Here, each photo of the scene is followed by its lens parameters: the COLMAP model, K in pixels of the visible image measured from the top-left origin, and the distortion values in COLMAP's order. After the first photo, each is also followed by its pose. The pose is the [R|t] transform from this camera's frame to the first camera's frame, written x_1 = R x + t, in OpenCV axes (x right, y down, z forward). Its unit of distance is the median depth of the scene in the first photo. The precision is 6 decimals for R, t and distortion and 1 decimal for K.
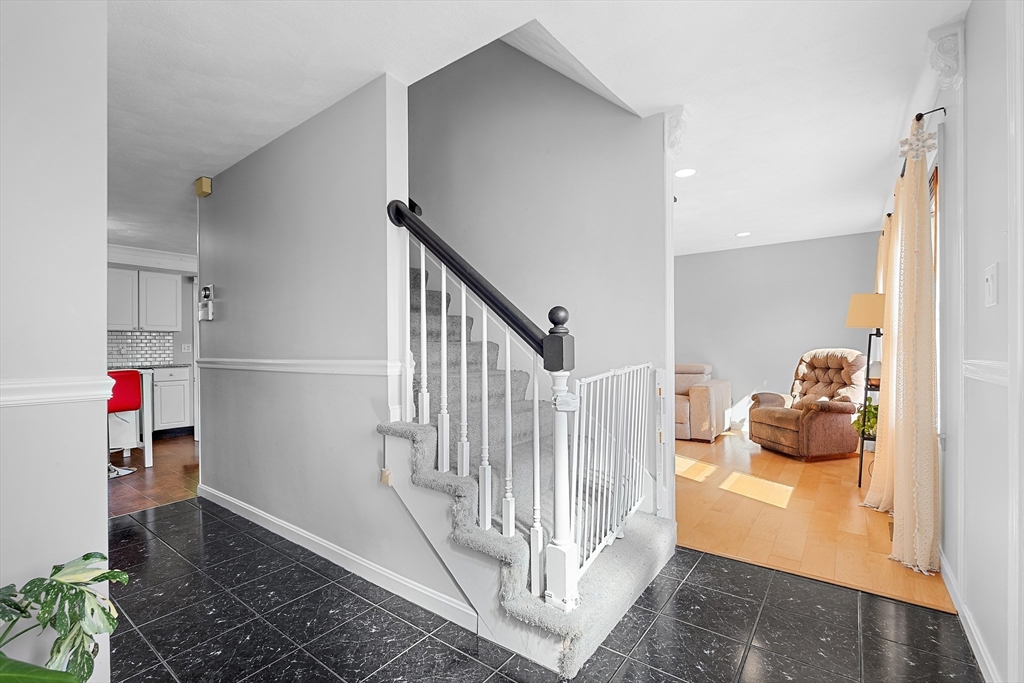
lens RADIAL K [[452.4, 0, 512.1], [0, 452.4, 346.4], [0, 0, 1]] dist [-0.014296, -0.000402]
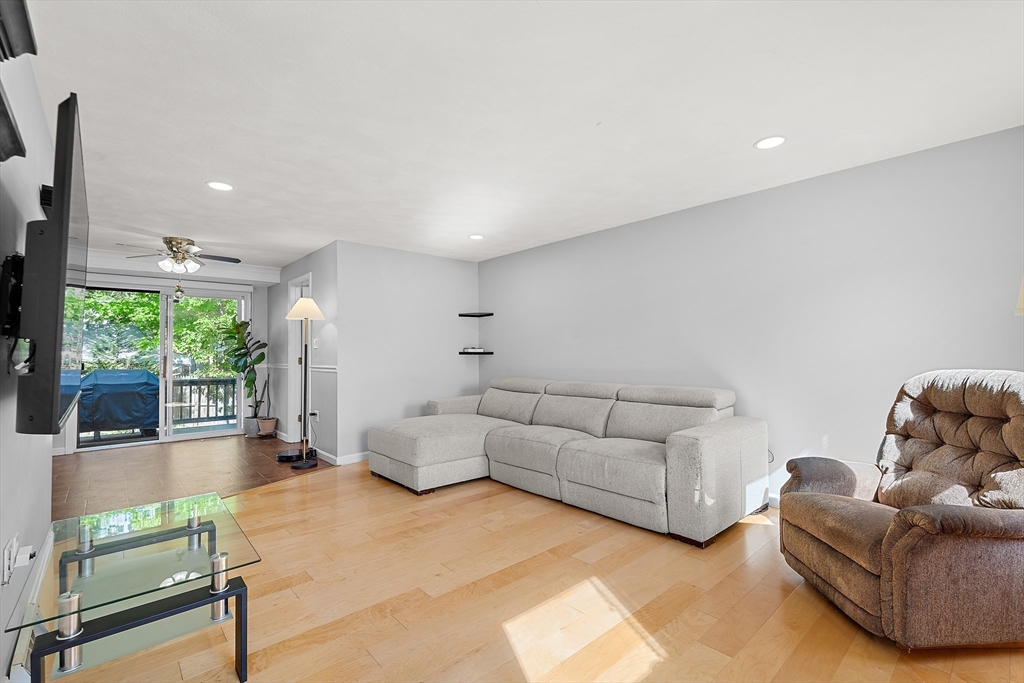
lens RADIAL K [[452.4, 0, 510.7], [0, 452.4, 340.8], [0, 0, 1]] dist [-0.014296, -0.000402]
pose [[0.980013, -0.000422, -0.198935, 0.350753], [-0.004089, 0.999744, -0.022264, -0.011336], [0.198894, 0.022633, 0.979760, 0.479542]]
